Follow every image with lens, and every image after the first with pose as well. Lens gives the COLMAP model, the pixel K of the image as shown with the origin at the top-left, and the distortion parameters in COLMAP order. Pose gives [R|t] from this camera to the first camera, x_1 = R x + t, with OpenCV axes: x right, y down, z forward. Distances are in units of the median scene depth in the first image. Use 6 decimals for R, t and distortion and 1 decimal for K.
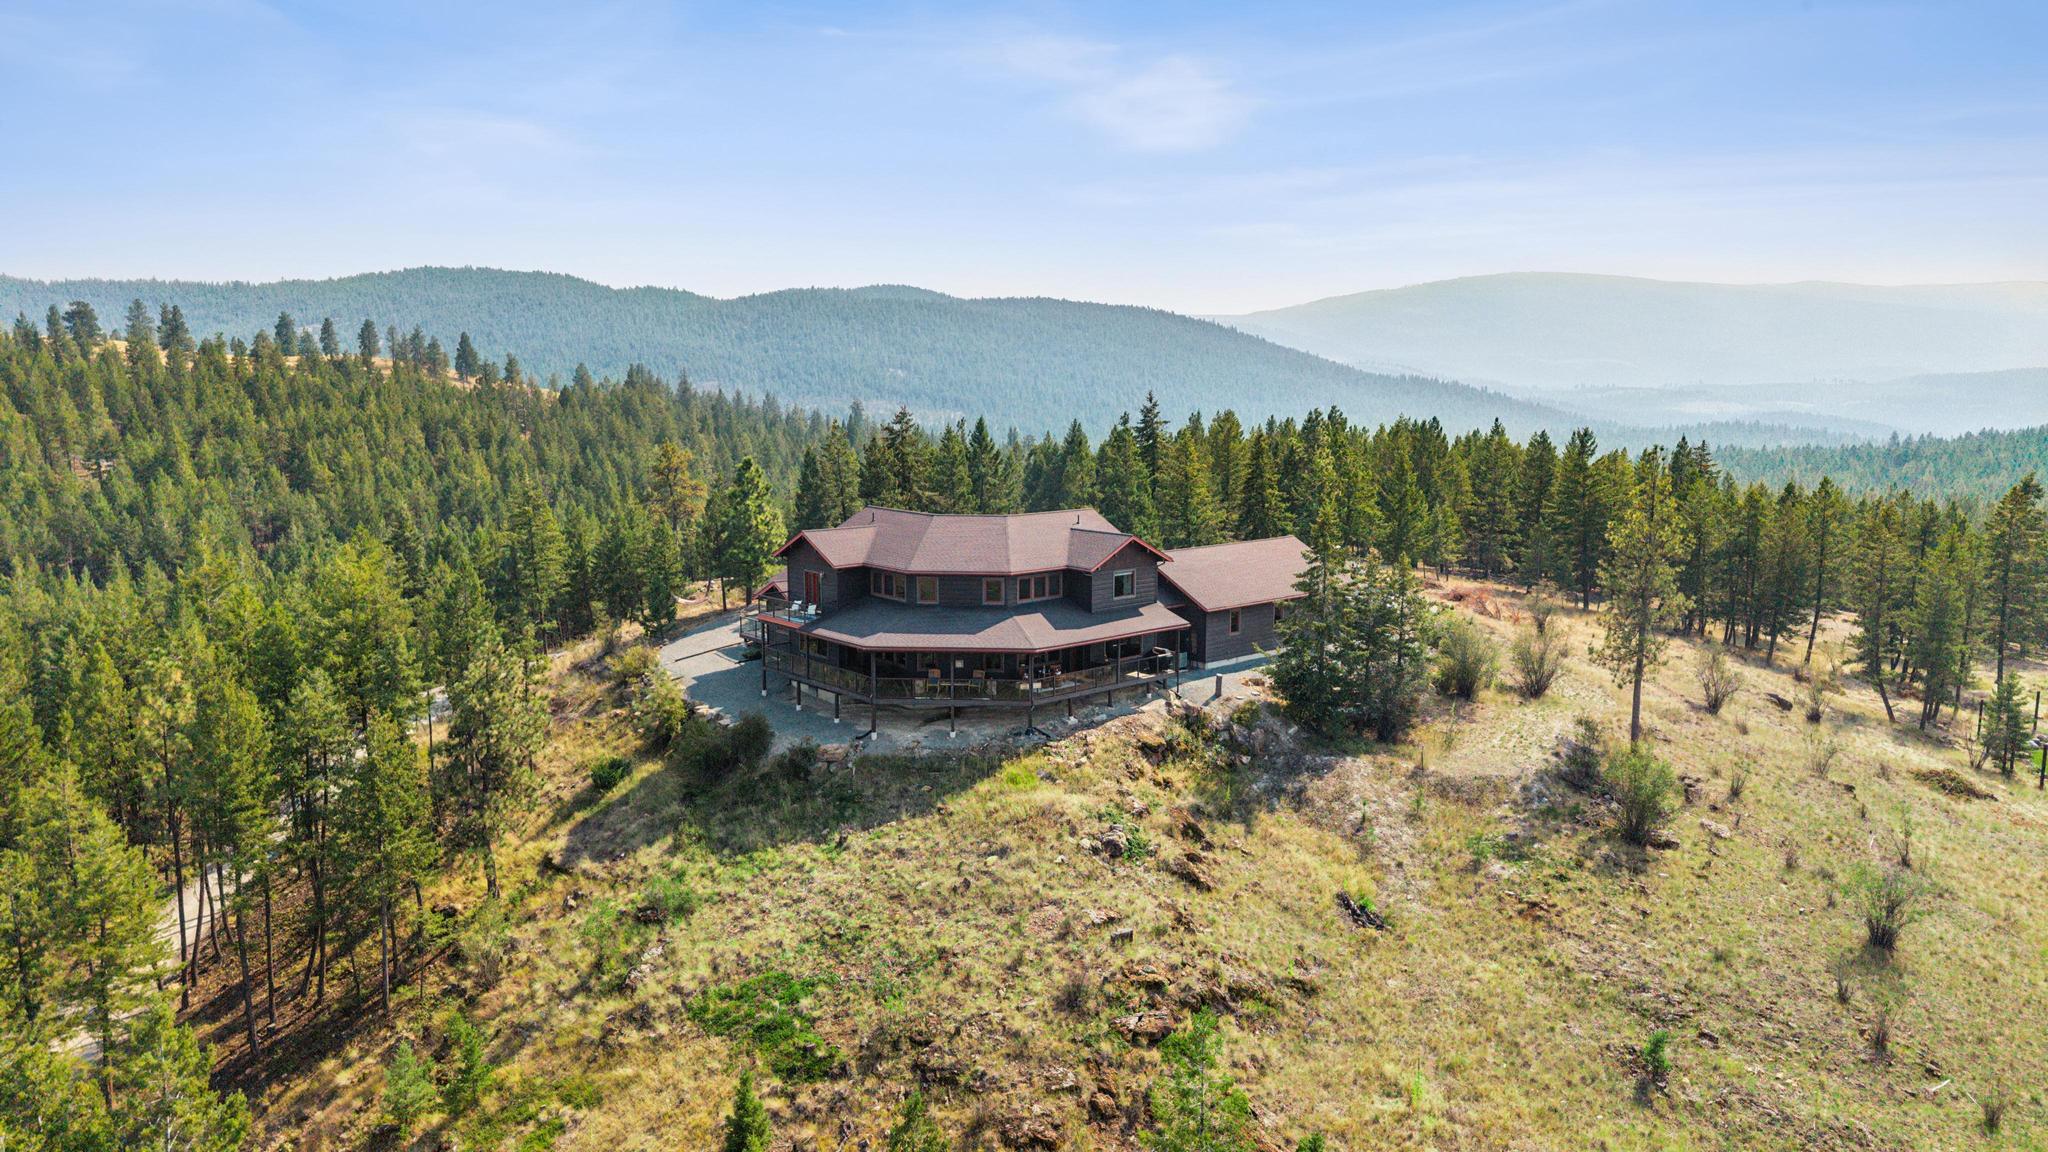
lens RADIAL K [[1411.2, 0, 993.5], [0, 1411.2, 583.9], [0, 0, 1]] dist [0.188770, -0.267215]
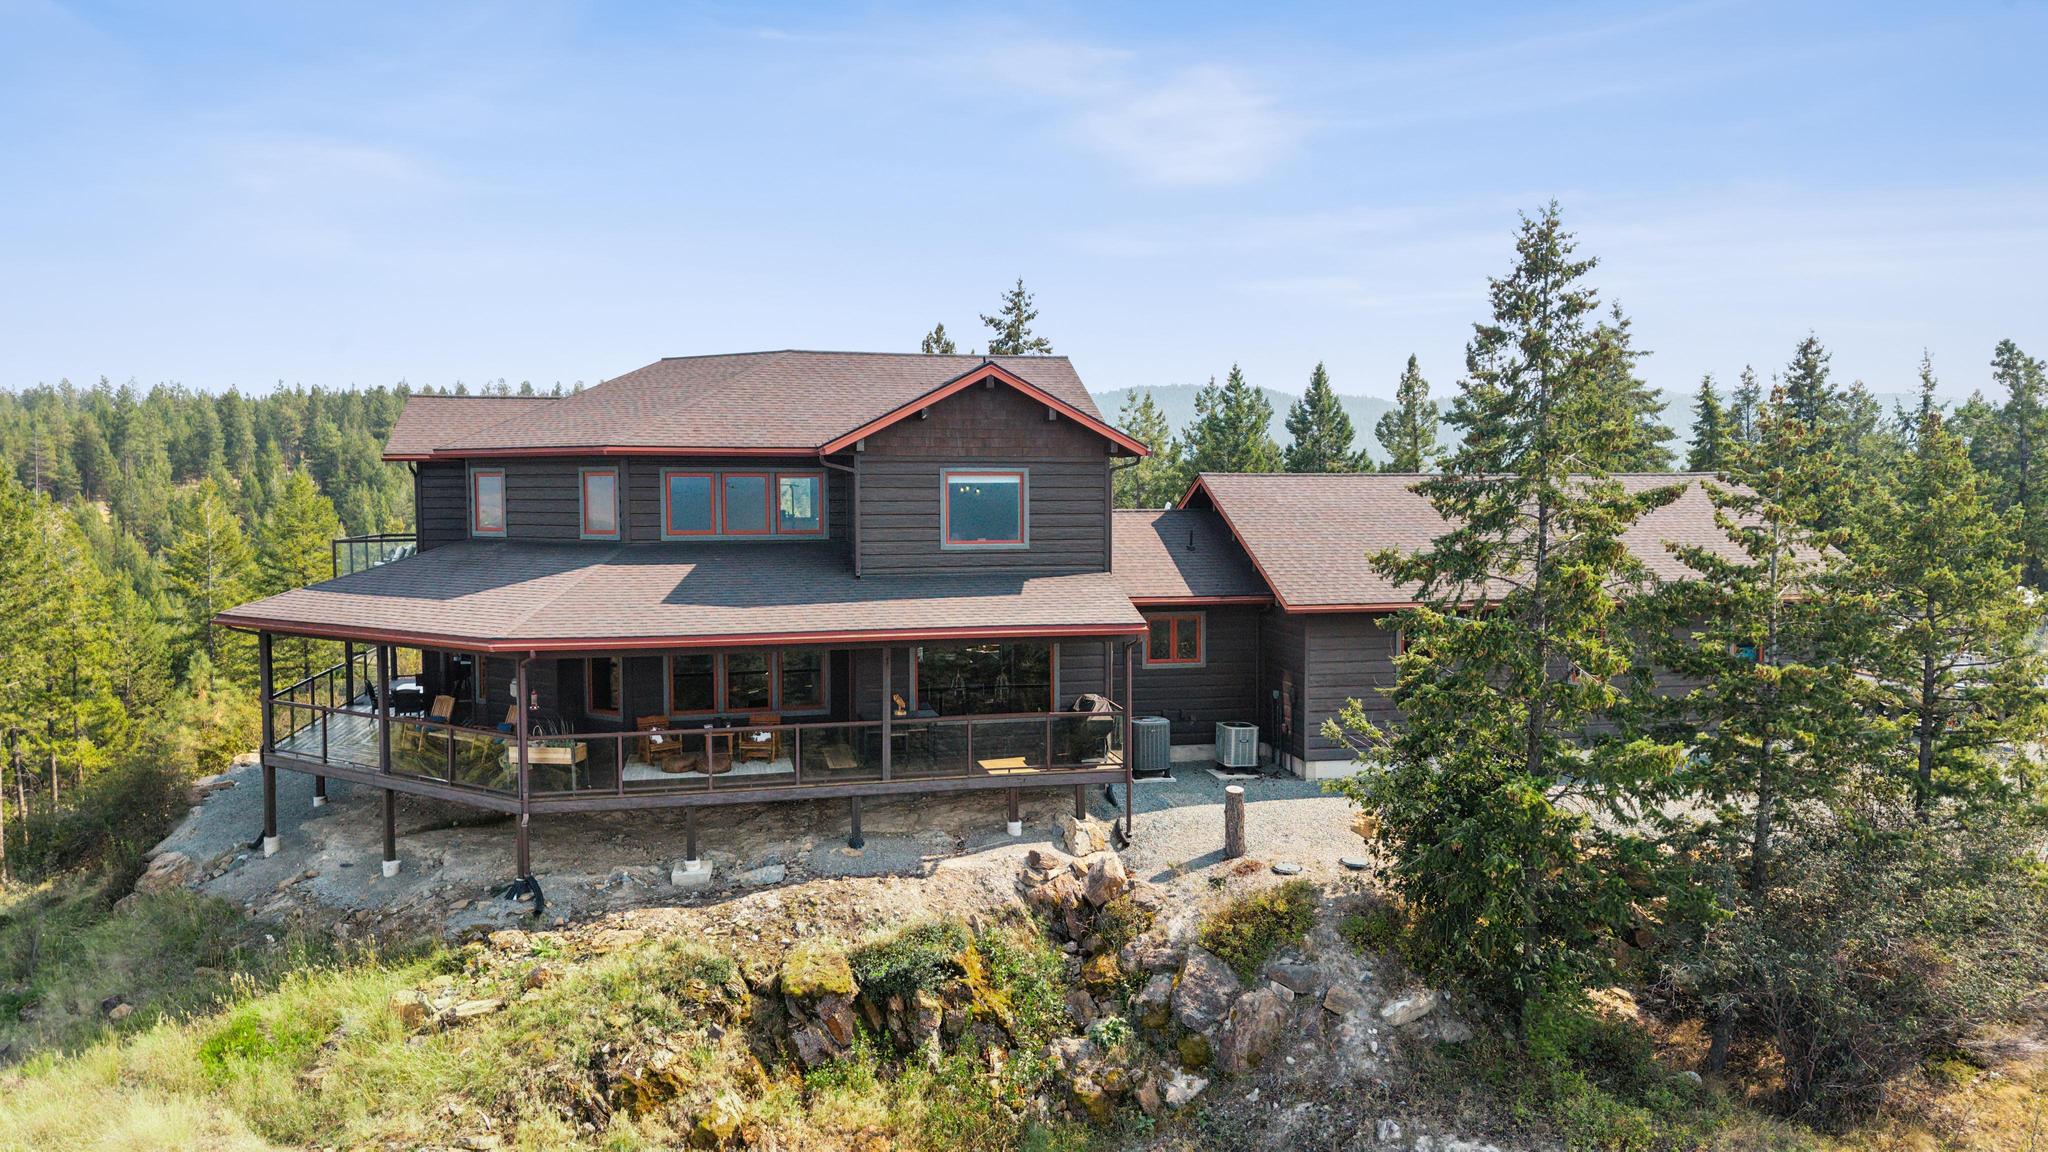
lens RADIAL K [[1371.5, 0, 1024.0], [0, 1371.5, 576.0], [0, 0, 1]] dist [-0.004351, 0.025197]
pose [[0.883993, 0.031040, -0.466468, 0.260810], [-0.072551, 0.994813, -0.071294, 0.040798], [0.461836, 0.096866, 0.881660, 0.695335]]
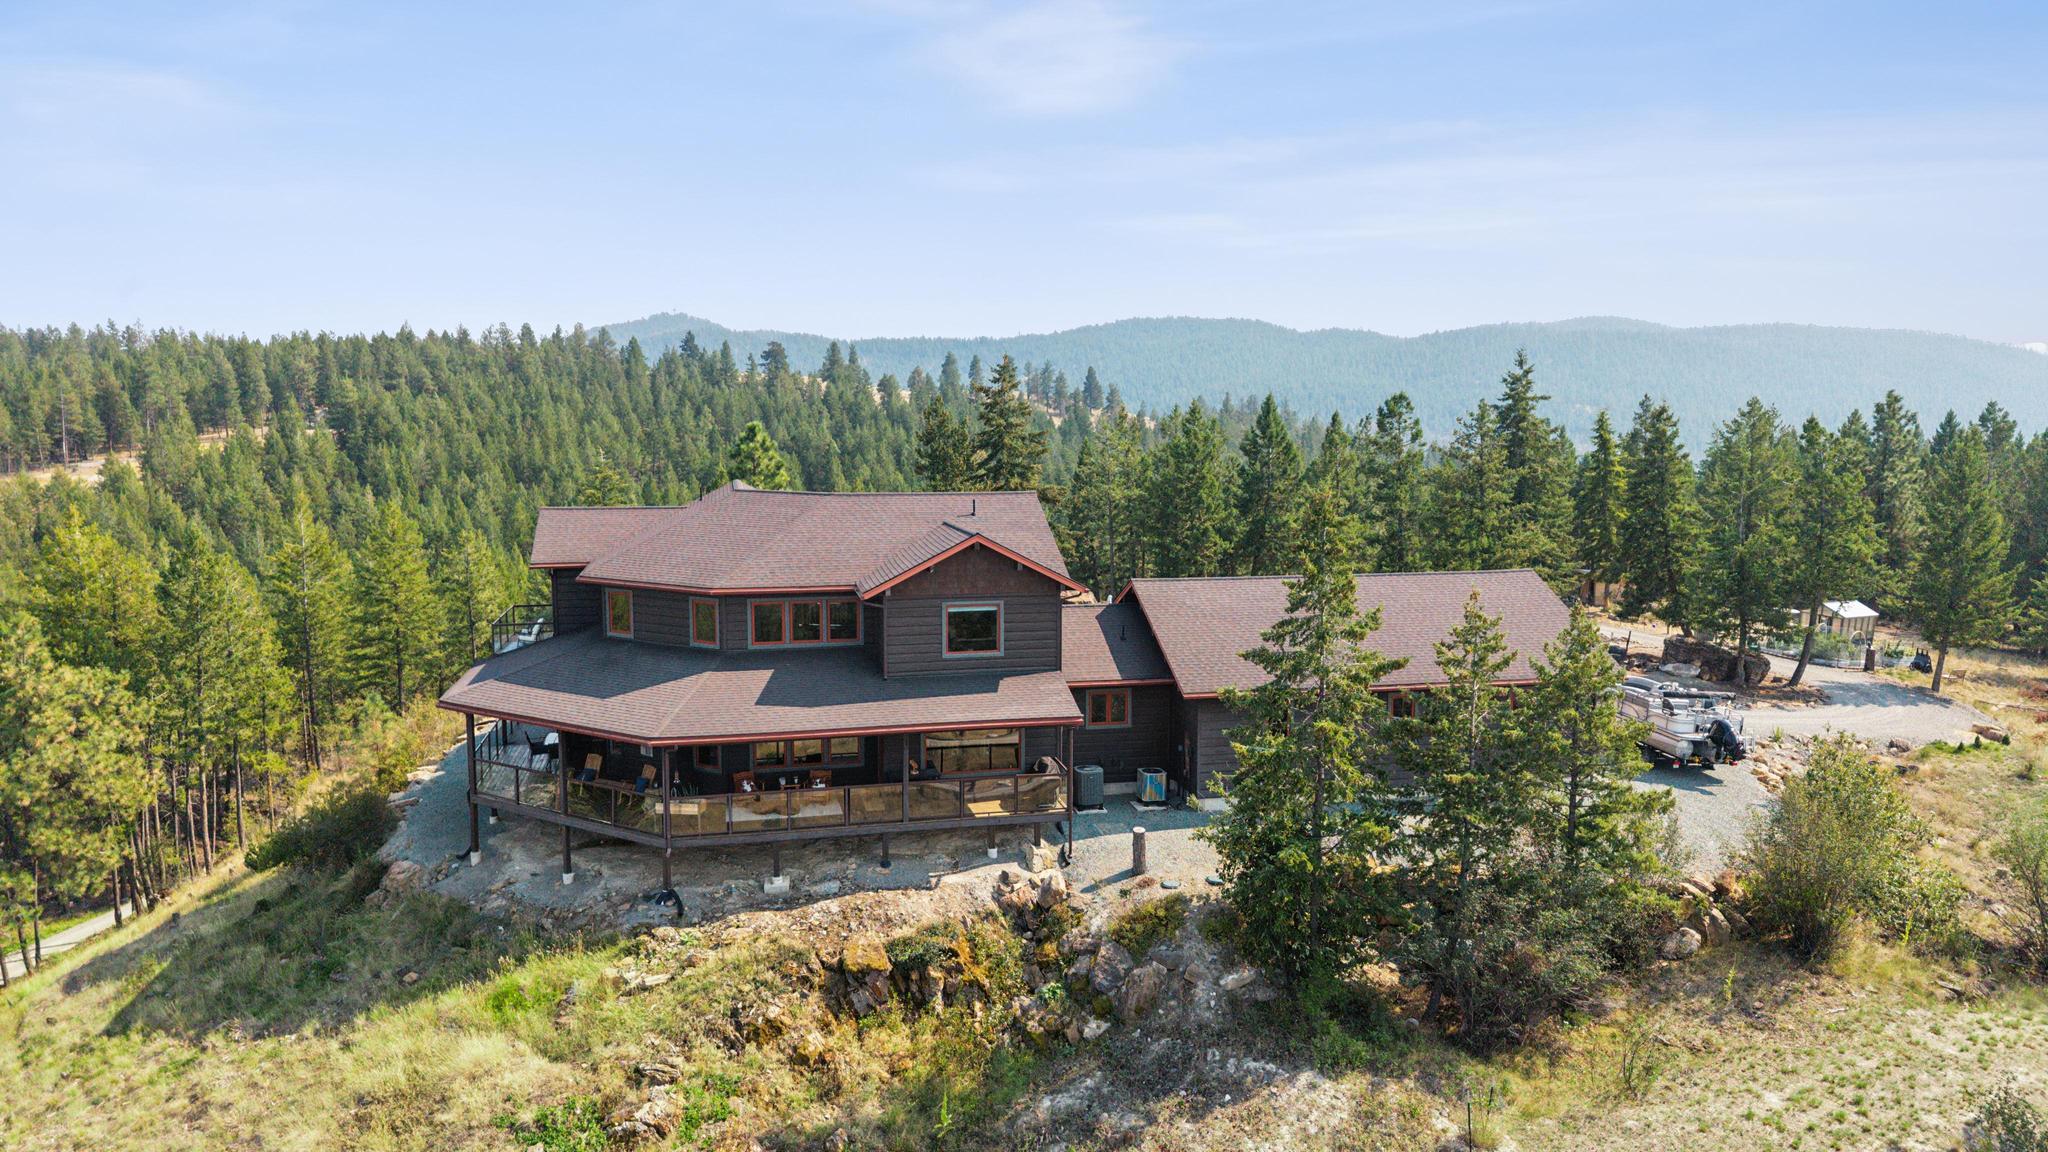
lens RADIAL K [[1383.1, 0, 1017.7], [0, 1383.1, 566.3], [0, 0, 1]] dist [0.015036, -0.004390]
pose [[0.882950, 0.053905, -0.466362, 0.338135], [-0.073385, 0.997022, -0.023696, -0.012230], [0.463696, 0.055147, 0.884276, 0.555637]]
